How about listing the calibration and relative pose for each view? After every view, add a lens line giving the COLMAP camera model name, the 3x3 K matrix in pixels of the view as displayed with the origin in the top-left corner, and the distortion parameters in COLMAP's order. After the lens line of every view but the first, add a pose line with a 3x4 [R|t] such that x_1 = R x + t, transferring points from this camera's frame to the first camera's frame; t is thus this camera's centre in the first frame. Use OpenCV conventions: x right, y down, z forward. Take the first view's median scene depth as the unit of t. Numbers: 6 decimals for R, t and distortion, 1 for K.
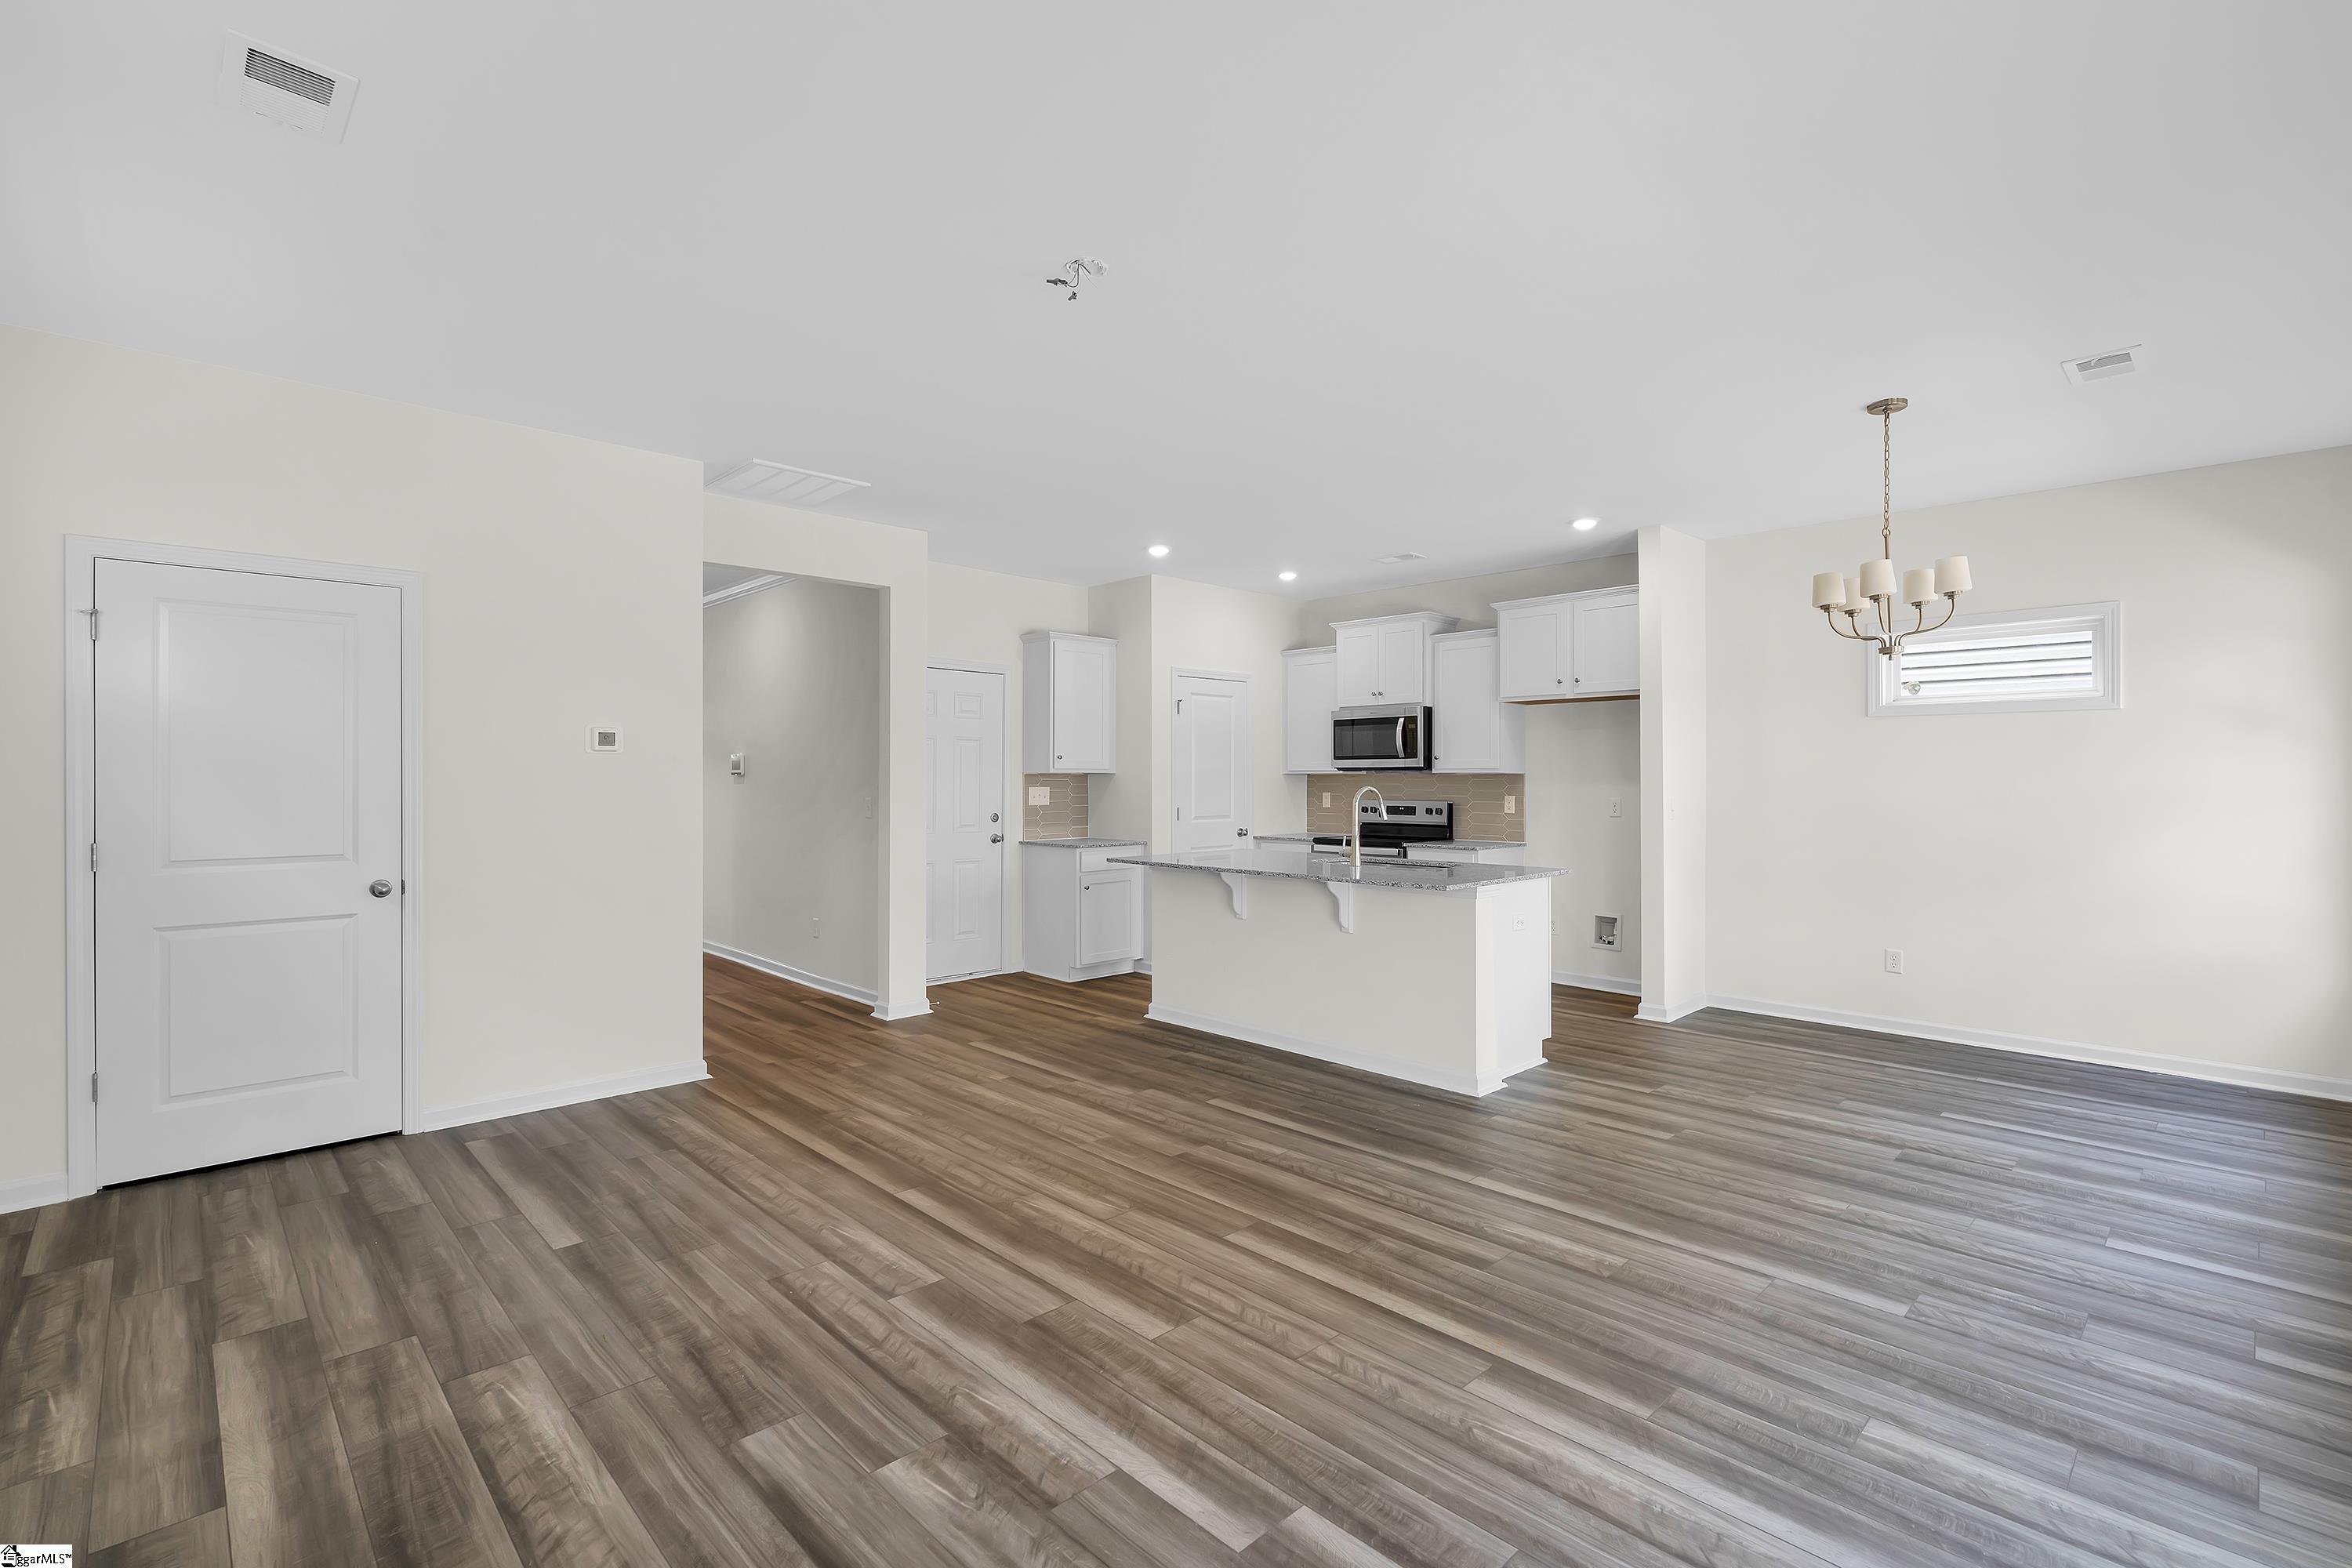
lens RADIAL K [[1079.1, 0, 1153.2], [0, 1079.1, 803.3], [0, 0, 1]] dist [-0.024937, 0.005757]
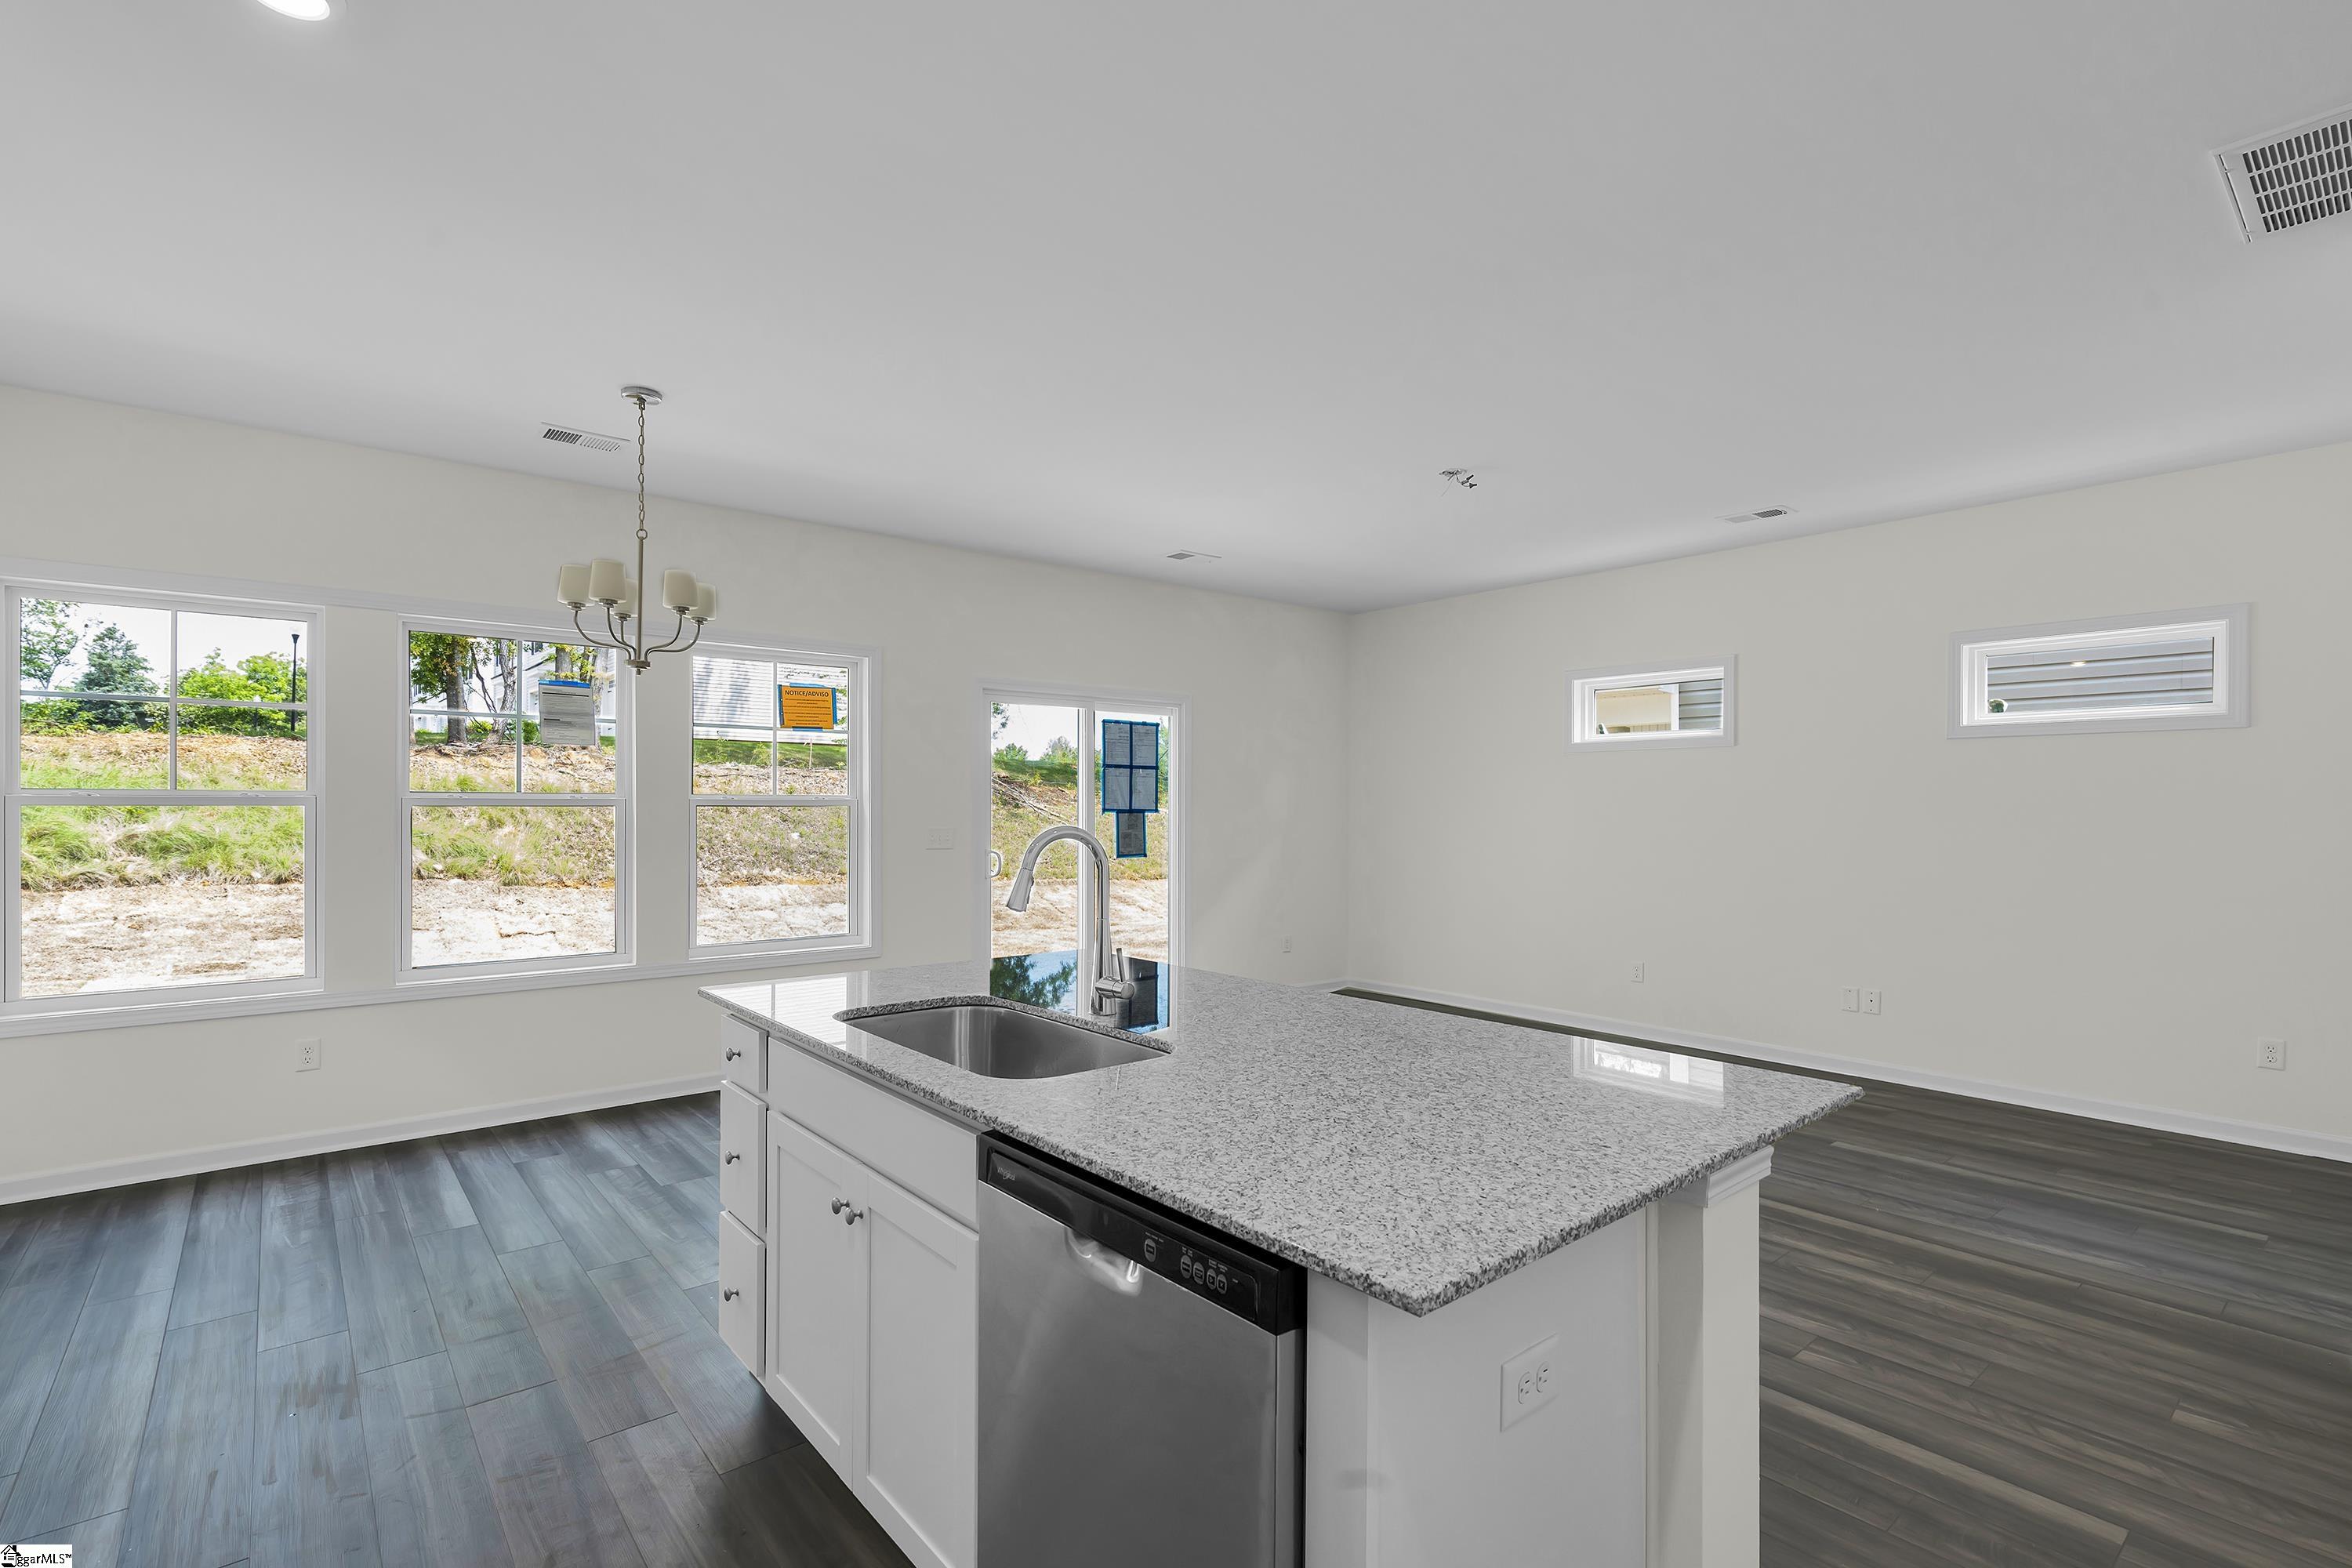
lens RADIAL K [[1079.1, 0, 1158.0], [0, 1079.1, 781.5], [0, 0, 1]] dist [-0.024937, 0.005757]
pose [[-0.998464, 0.001316, 0.055387, 0.175541], [0.001566, 0.999989, 0.004471, -0.043876], [-0.055380, 0.004551, -0.998455, 1.737024]]
